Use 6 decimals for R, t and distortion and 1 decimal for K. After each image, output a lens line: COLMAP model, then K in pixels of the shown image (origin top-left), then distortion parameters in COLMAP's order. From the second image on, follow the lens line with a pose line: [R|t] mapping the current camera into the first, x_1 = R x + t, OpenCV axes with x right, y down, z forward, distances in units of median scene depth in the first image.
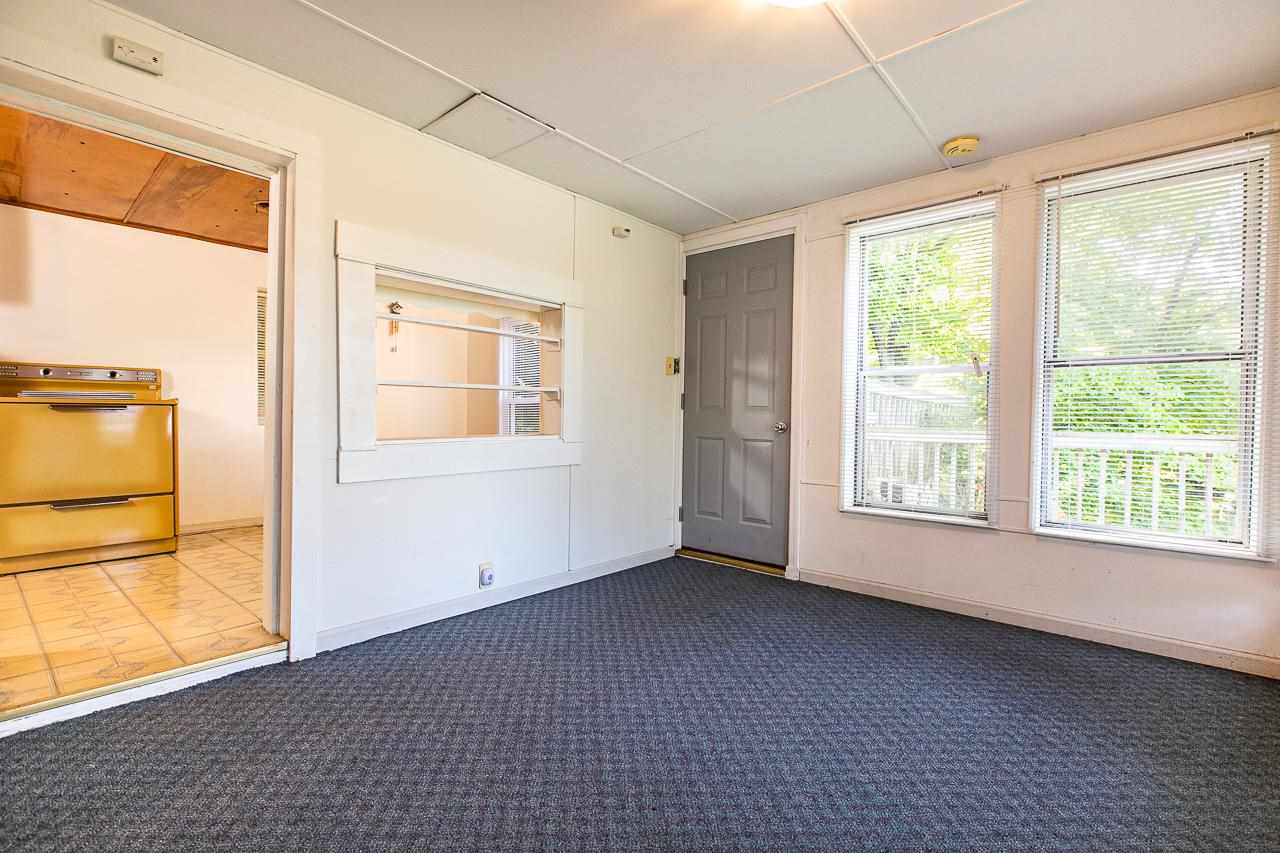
lens RADIAL K [[568.2, 0, 641.8], [0, 568.2, 420.3], [0, 0, 1]] dist [0.002848, -0.000372]
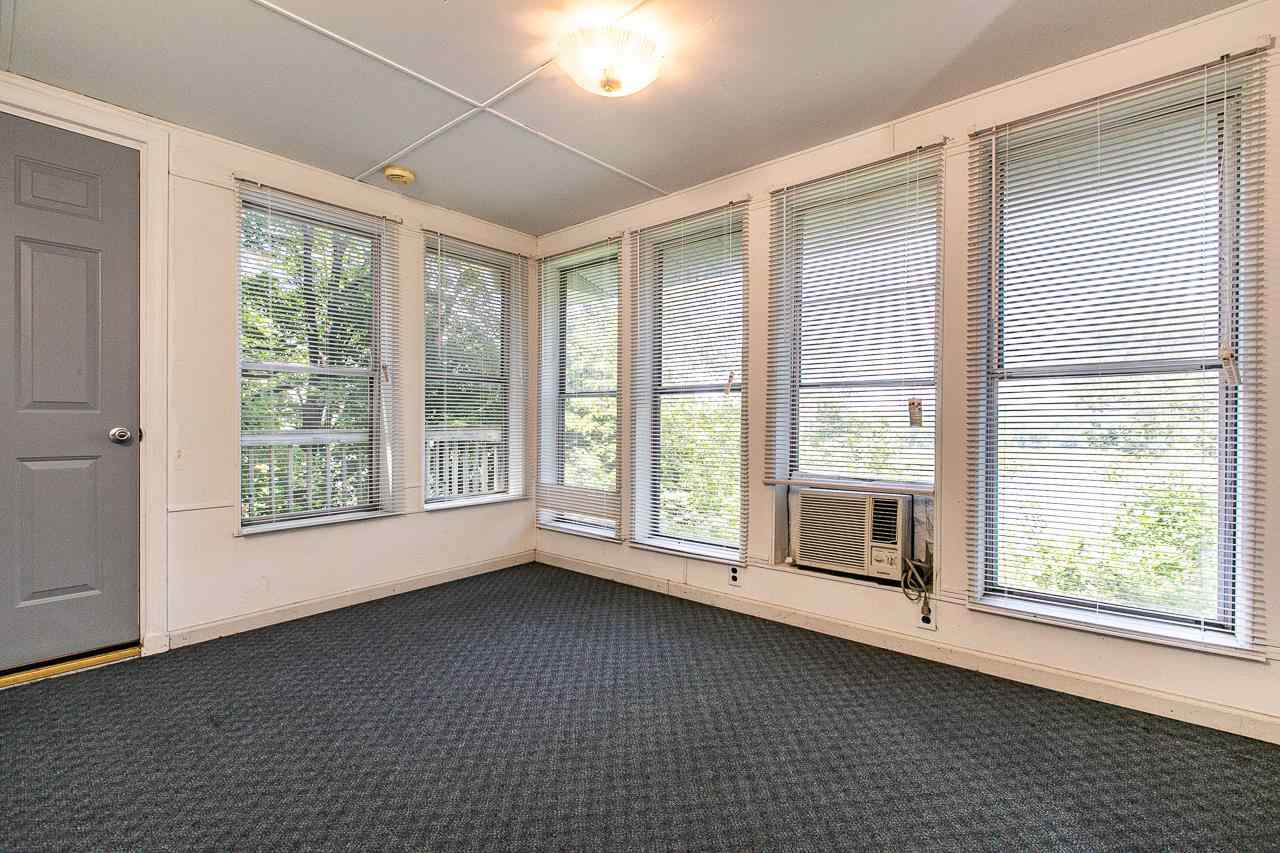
lens RADIAL K [[565.5, 0, 642.8], [0, 565.5, 428.5], [0, 0, 1]] dist [0.000110, -0.000440]
pose [[-0.011655, -0.023678, 0.999652, -0.660044], [0.004694, 0.999707, 0.023734, -0.012087], [-0.999921, 0.004969, -0.011541, 0.637341]]
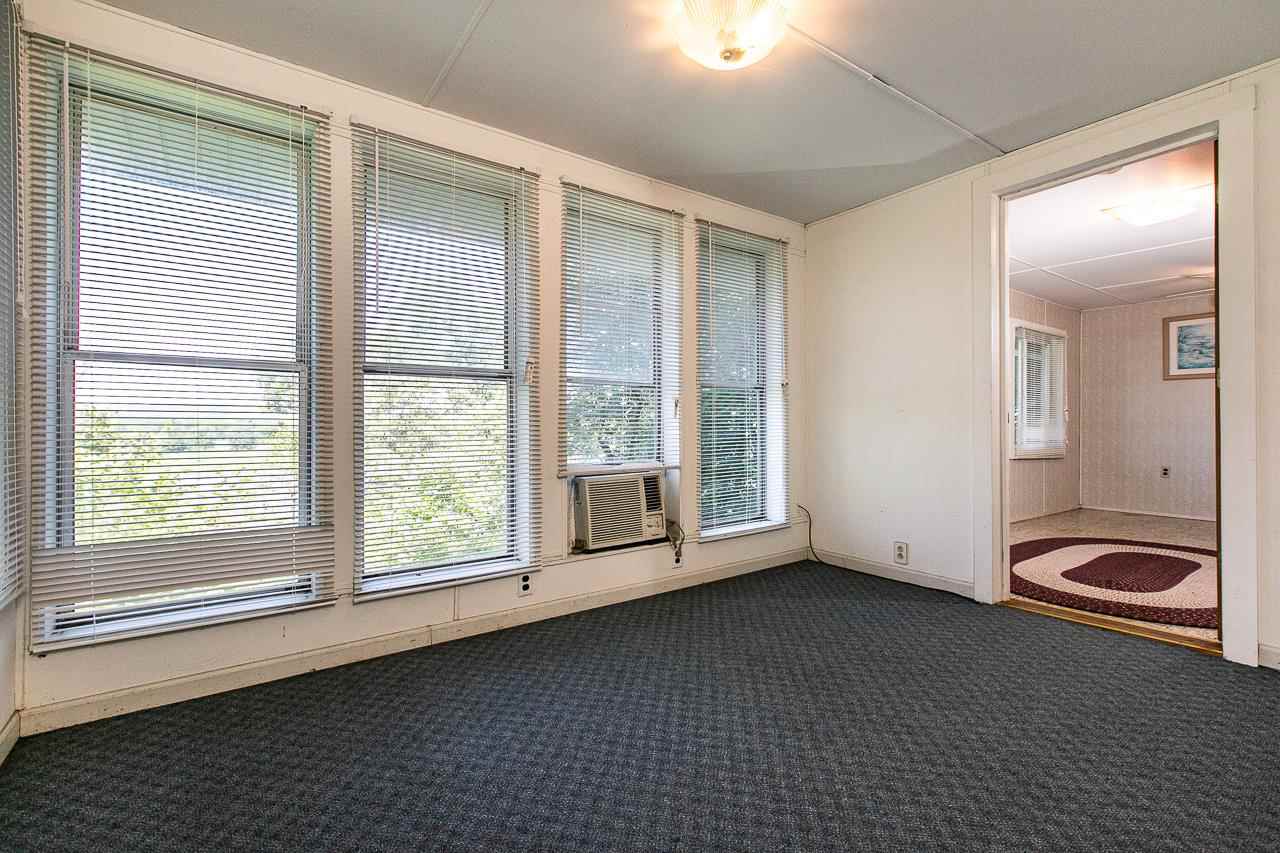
lens RADIAL K [[565.5, 0, 642.8], [0, 565.5, 428.5], [0, 0, 1]] dist [0.000110, -0.000440]
pose [[-0.974465, -0.012539, 0.224191, 0.131951], [-0.009121, 0.999826, 0.016274, 0.014072], [-0.224356, 0.013814, -0.974409, 1.493485]]
